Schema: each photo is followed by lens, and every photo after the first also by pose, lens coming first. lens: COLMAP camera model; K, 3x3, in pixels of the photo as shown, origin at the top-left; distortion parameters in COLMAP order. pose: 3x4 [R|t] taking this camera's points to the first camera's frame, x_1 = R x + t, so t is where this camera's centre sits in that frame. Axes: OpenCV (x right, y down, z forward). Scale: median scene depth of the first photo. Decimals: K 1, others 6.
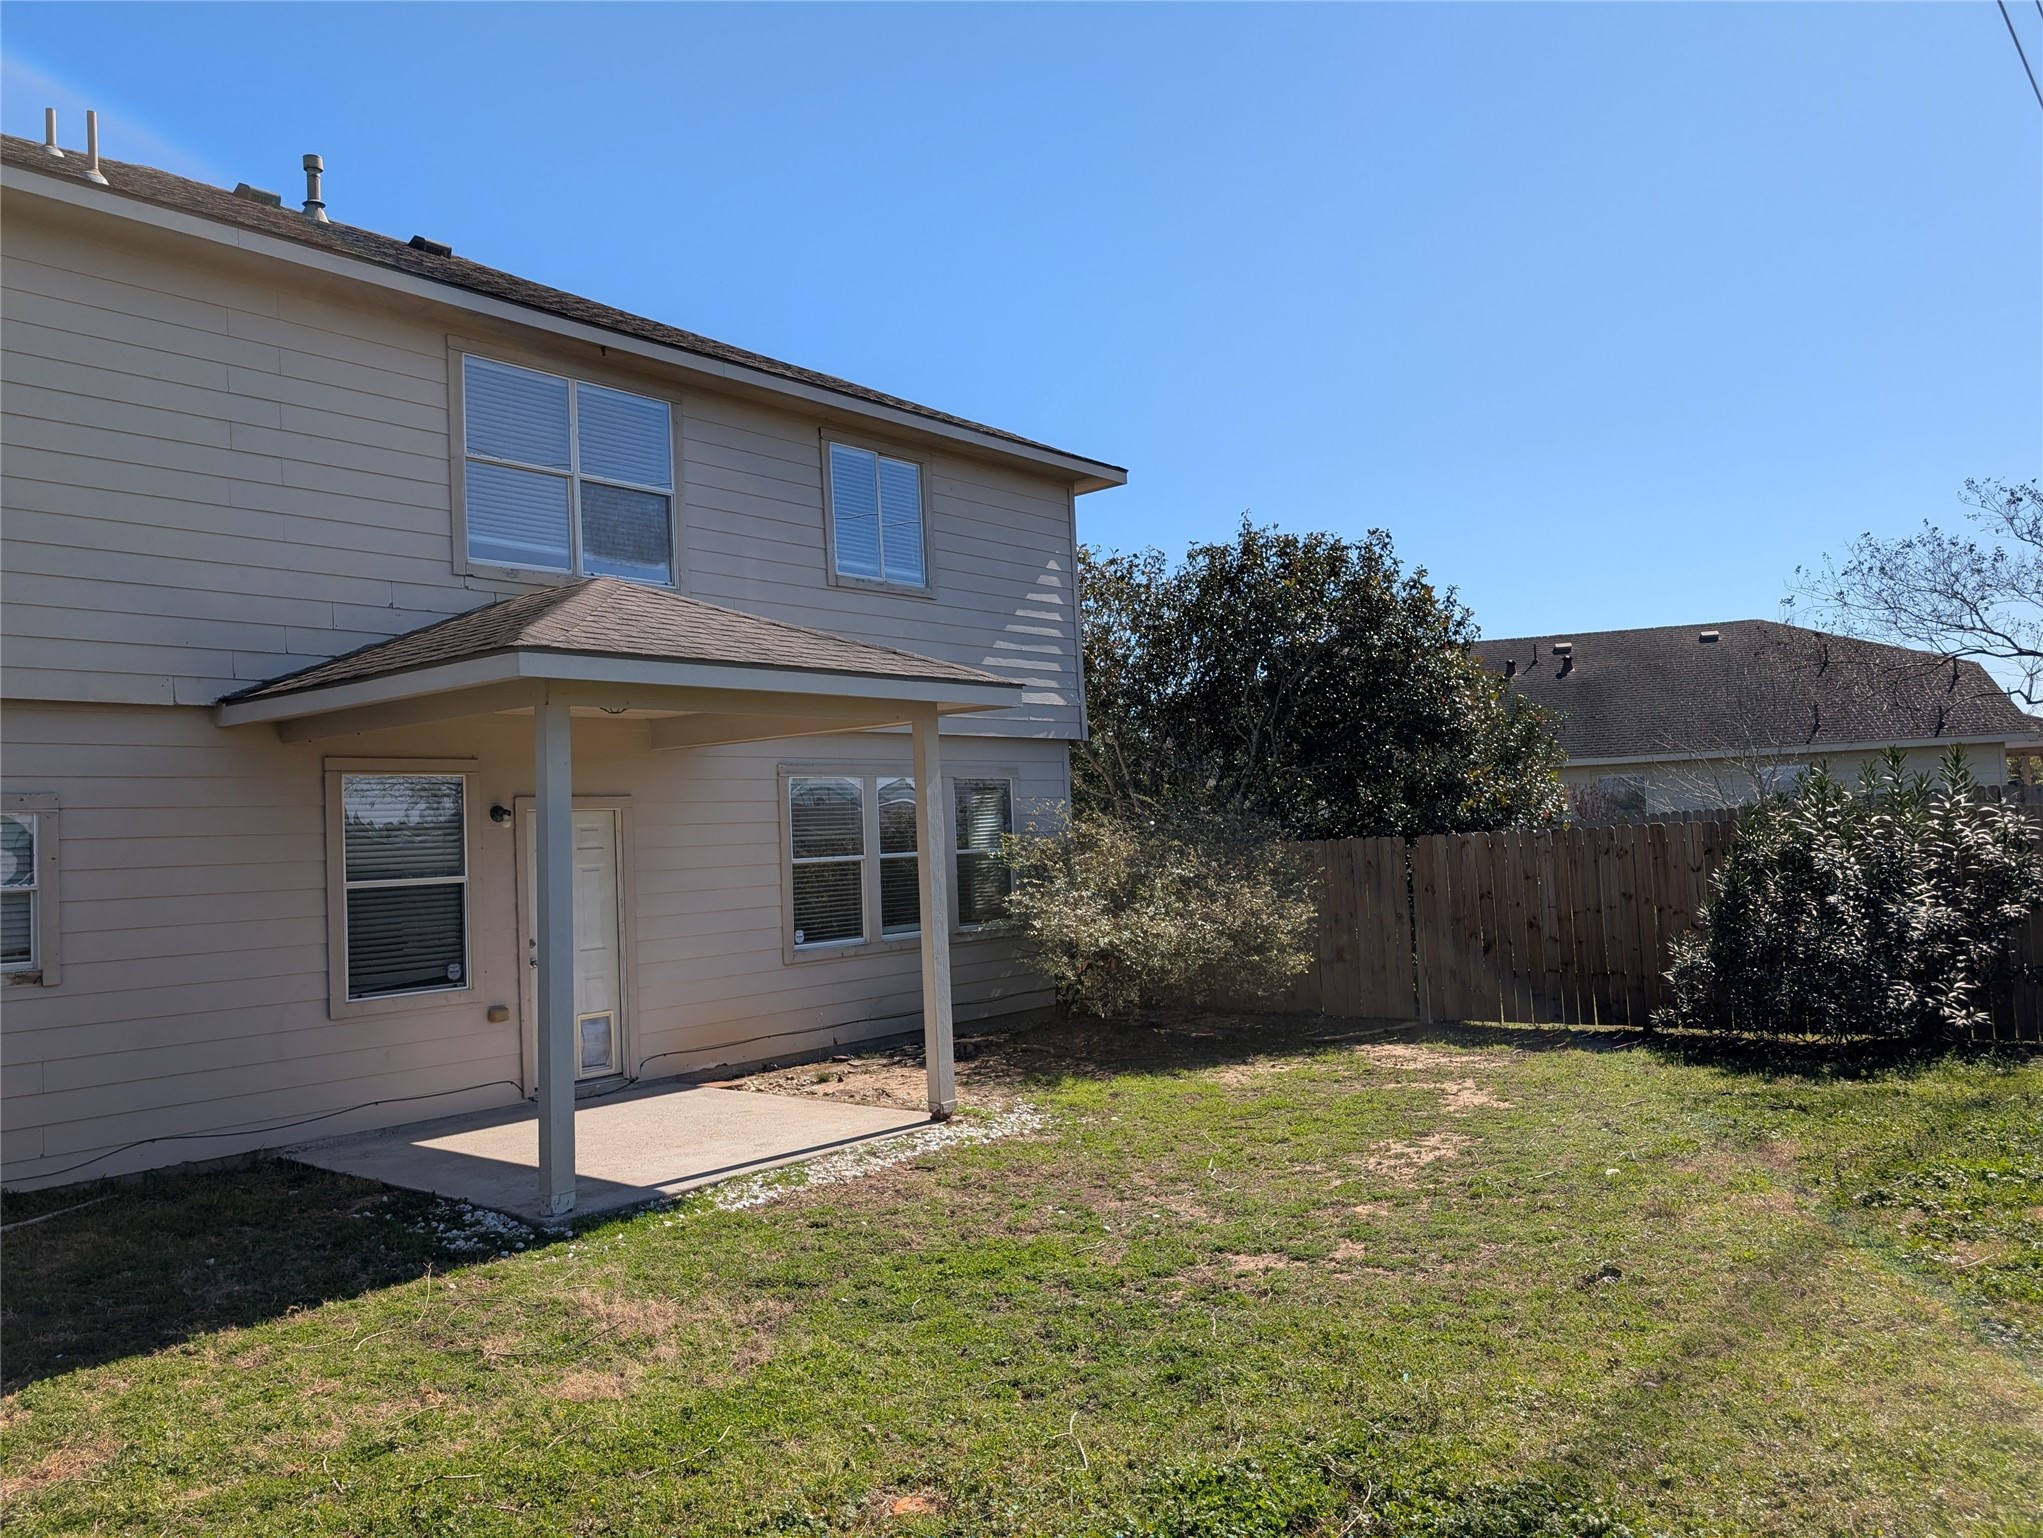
lens RADIAL K [[1464.3, 0, 1021.5], [0, 1464.3, 769.0], [0, 0, 1]] dist [0.091757, -0.119171]
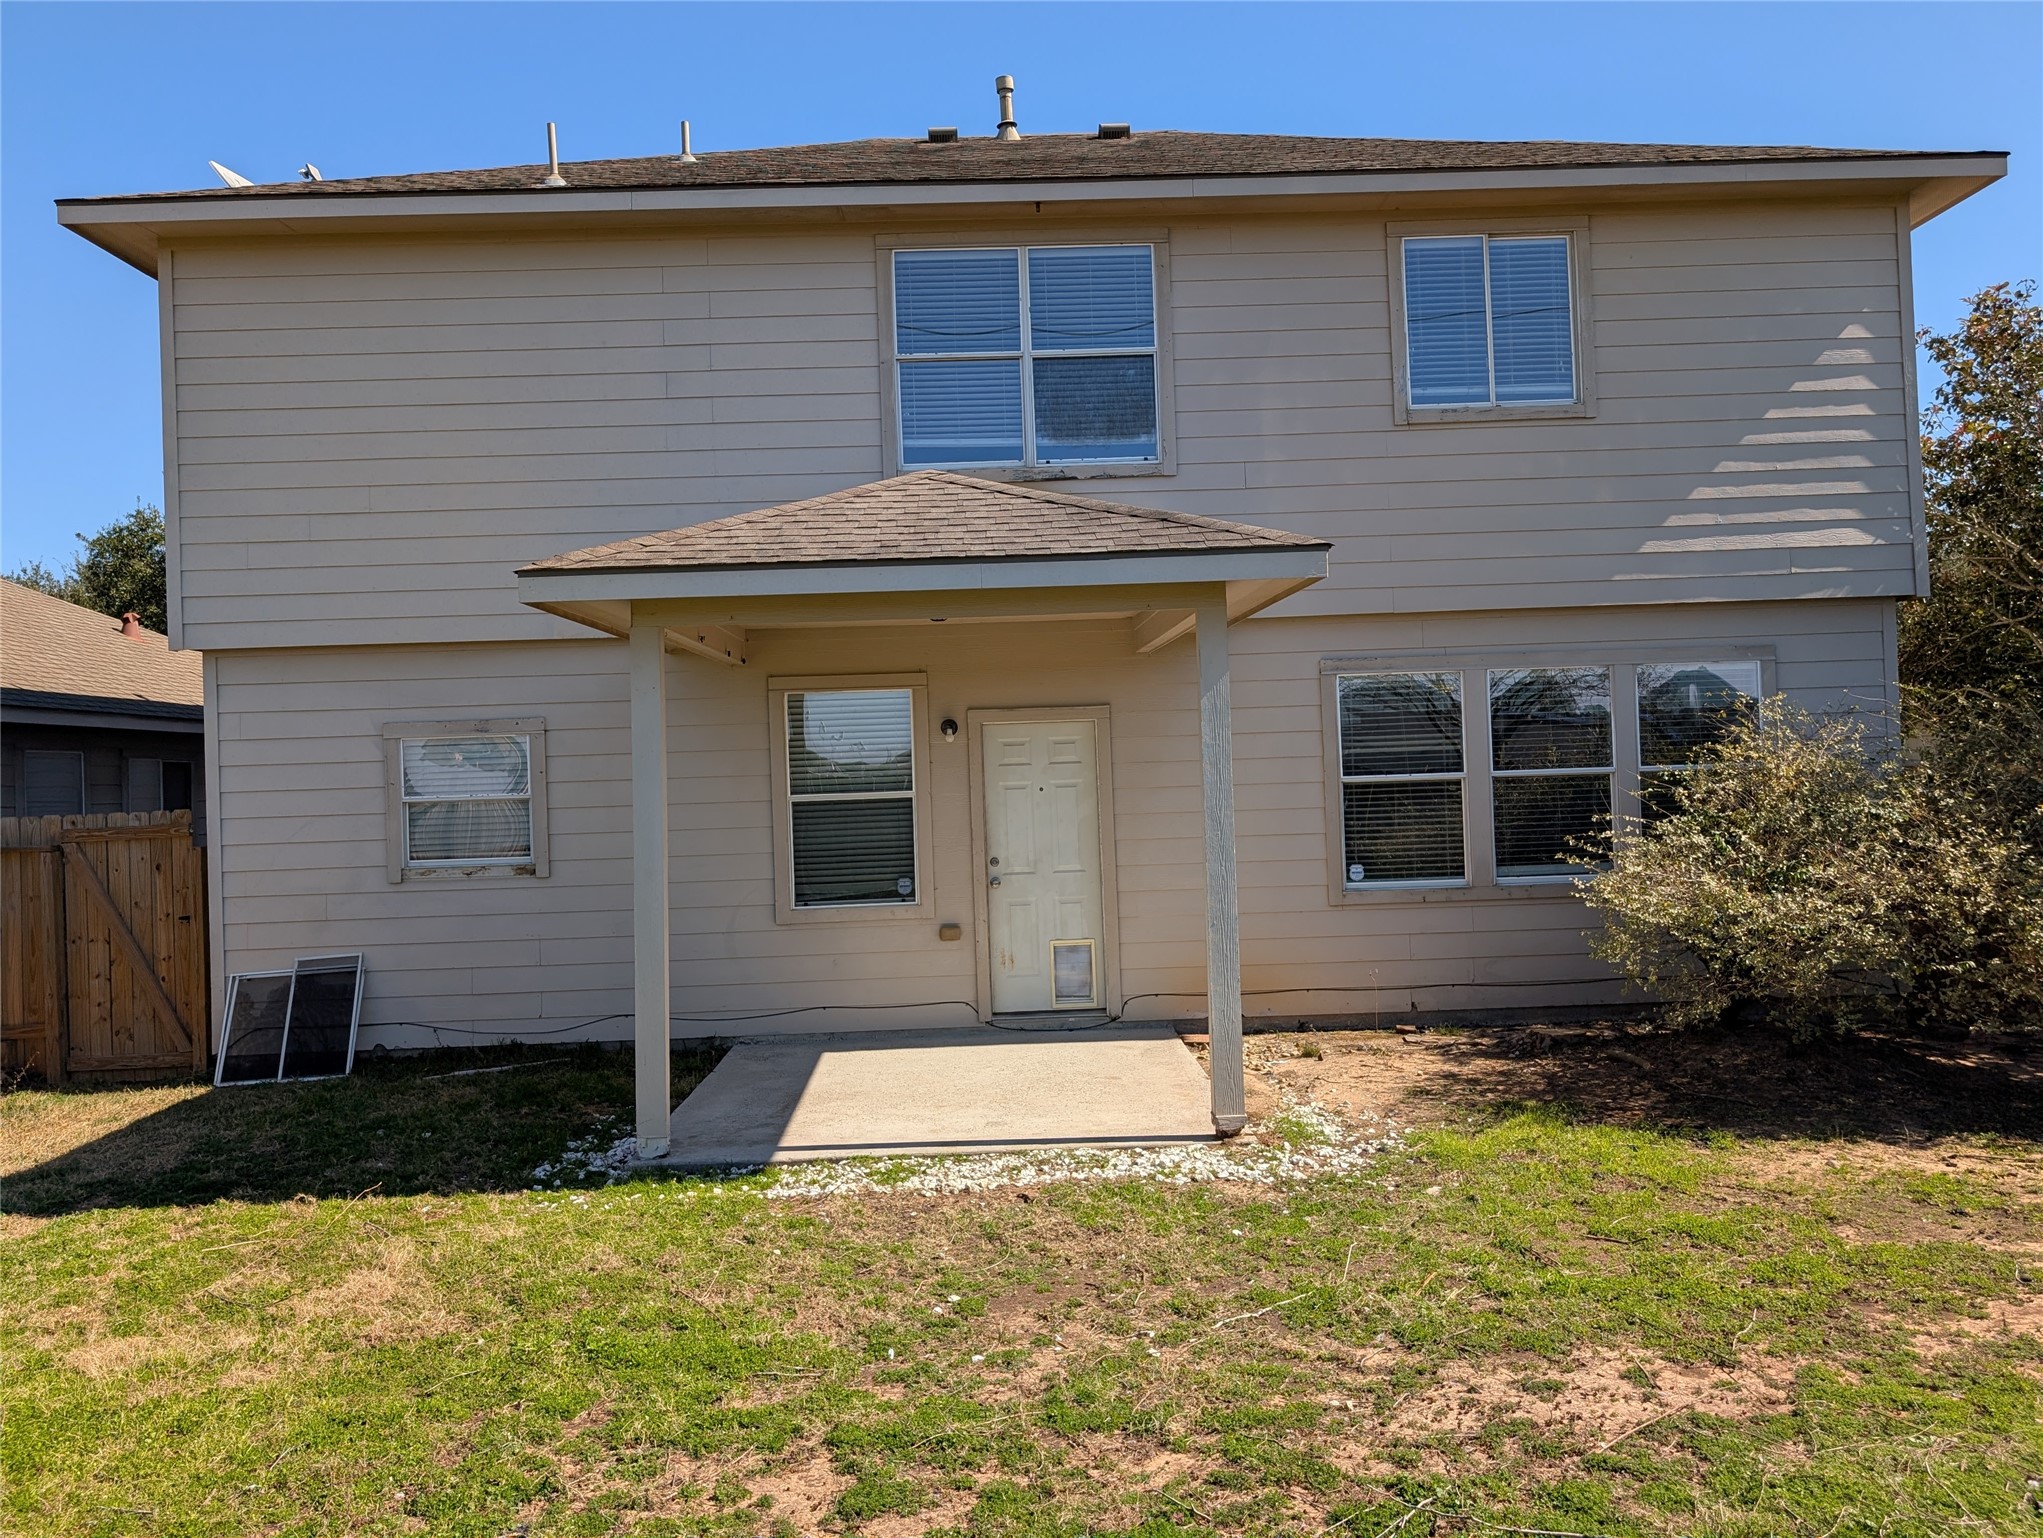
lens RADIAL K [[1464.3, 0, 1021.5], [0, 1464.3, 769.0], [0, 0, 1]] dist [0.091757, -0.119171]
pose [[0.672420, 0.017596, -0.739961, 0.369146], [0.040106, 0.997383, 0.060163, 0.001203], [0.739083, -0.070132, 0.669954, 0.368841]]
